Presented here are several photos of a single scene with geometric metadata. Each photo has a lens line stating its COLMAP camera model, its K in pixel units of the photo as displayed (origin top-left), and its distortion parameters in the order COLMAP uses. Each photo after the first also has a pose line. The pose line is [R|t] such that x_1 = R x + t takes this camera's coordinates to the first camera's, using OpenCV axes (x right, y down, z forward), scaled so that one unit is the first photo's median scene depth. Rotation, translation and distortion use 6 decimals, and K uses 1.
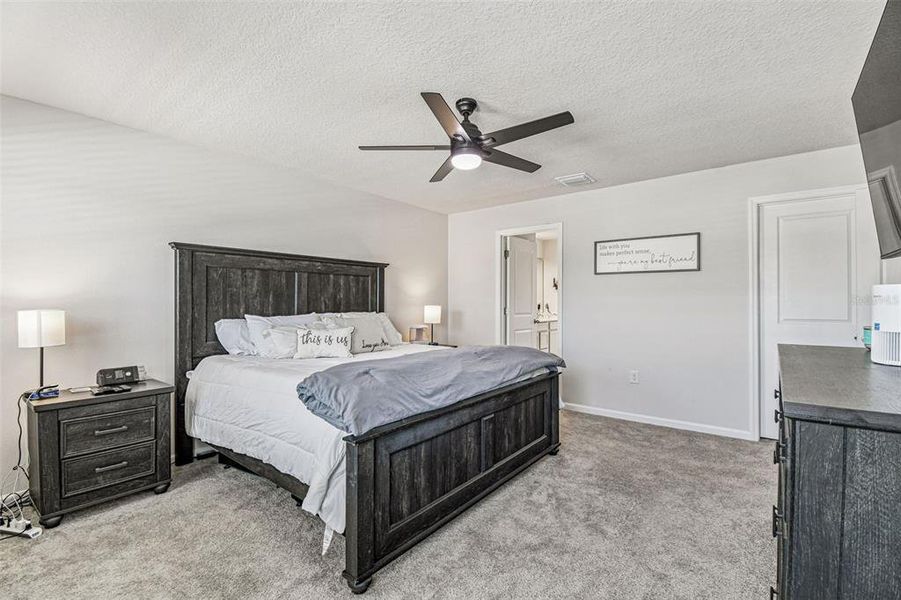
lens RADIAL K [[395.9, 0, 448.2], [0, 395.9, 297.9], [0, 0, 1]] dist [0.031656, -0.000141]
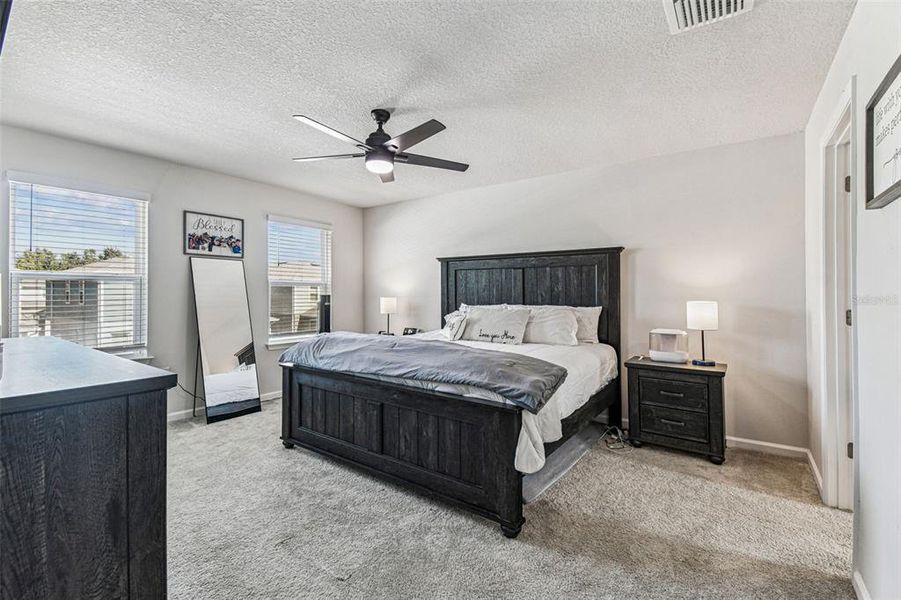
lens RADIAL K [[395.9, 0, 448.2], [0, 395.9, 297.9], [0, 0, 1]] dist [0.031656, -0.000141]
pose [[0.055304, 0.012827, -0.998387, 0.849762], [0.004062, 0.999906, 0.013072, 0.005658], [0.998461, -0.004779, 0.055246, 0.831932]]
